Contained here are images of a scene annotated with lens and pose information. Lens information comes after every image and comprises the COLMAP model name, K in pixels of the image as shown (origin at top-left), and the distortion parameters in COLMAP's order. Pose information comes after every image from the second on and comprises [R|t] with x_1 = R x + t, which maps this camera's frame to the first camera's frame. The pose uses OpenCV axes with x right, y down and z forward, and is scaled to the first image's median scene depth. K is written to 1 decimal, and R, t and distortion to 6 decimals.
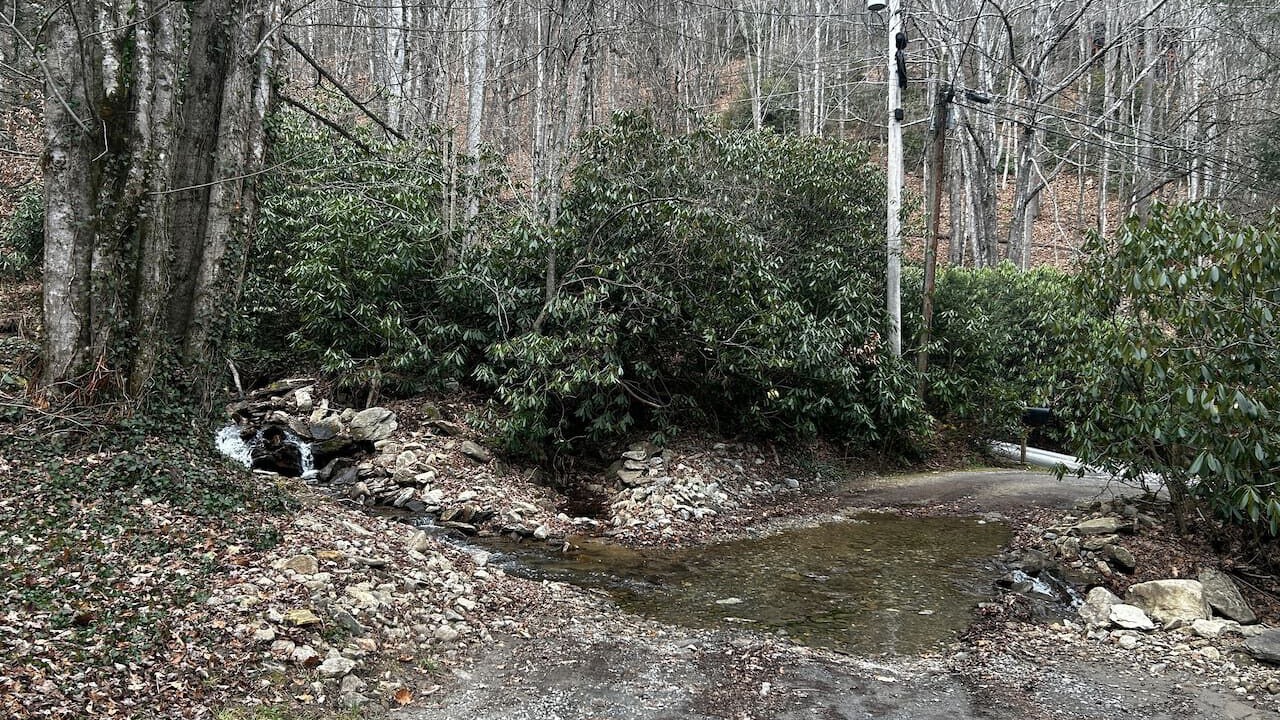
lens RADIAL K [[854.0, 0, 617.6], [0, 854.0, 358.1], [0, 0, 1]] dist [0.060759, -0.002563]
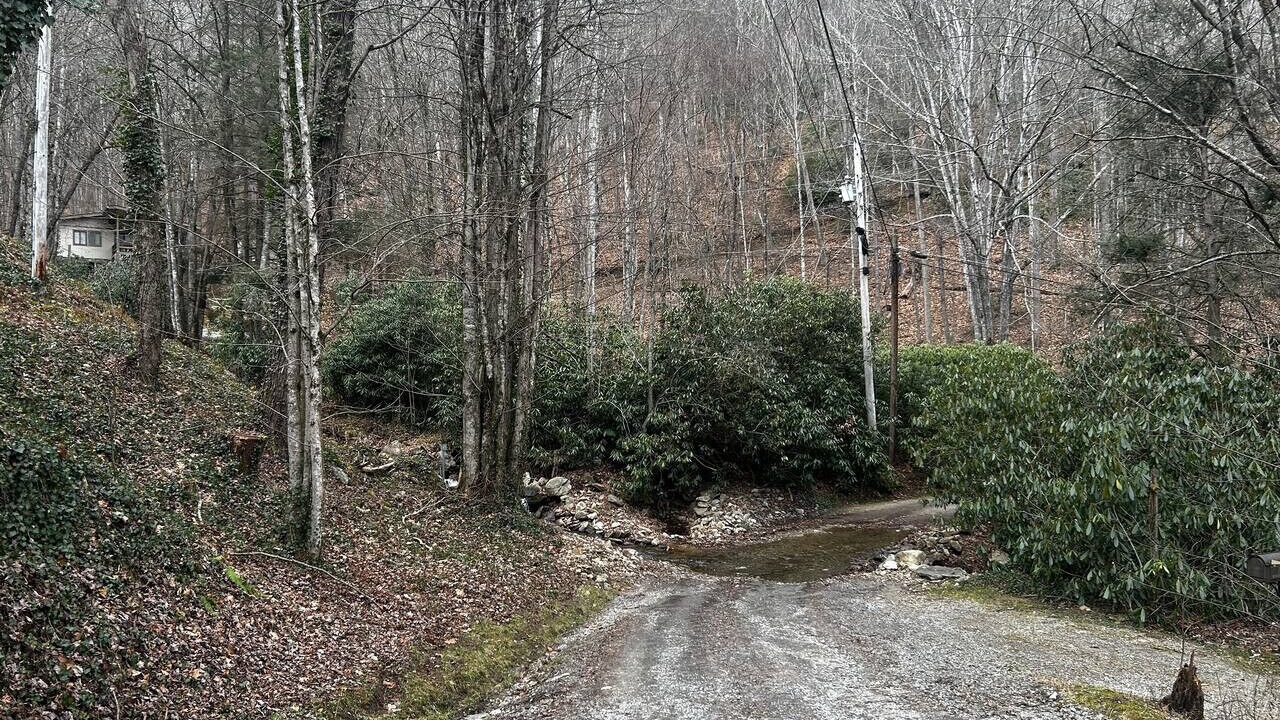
lens RADIAL K [[854.0, 0, 617.6], [0, 854.0, 358.1], [0, 0, 1]] dist [0.060759, -0.002563]
pose [[0.993548, -0.051035, -0.101281, 0.039739], [0.048416, 0.998431, -0.028148, -0.140974], [0.102559, 0.023063, 0.994460, -0.816098]]
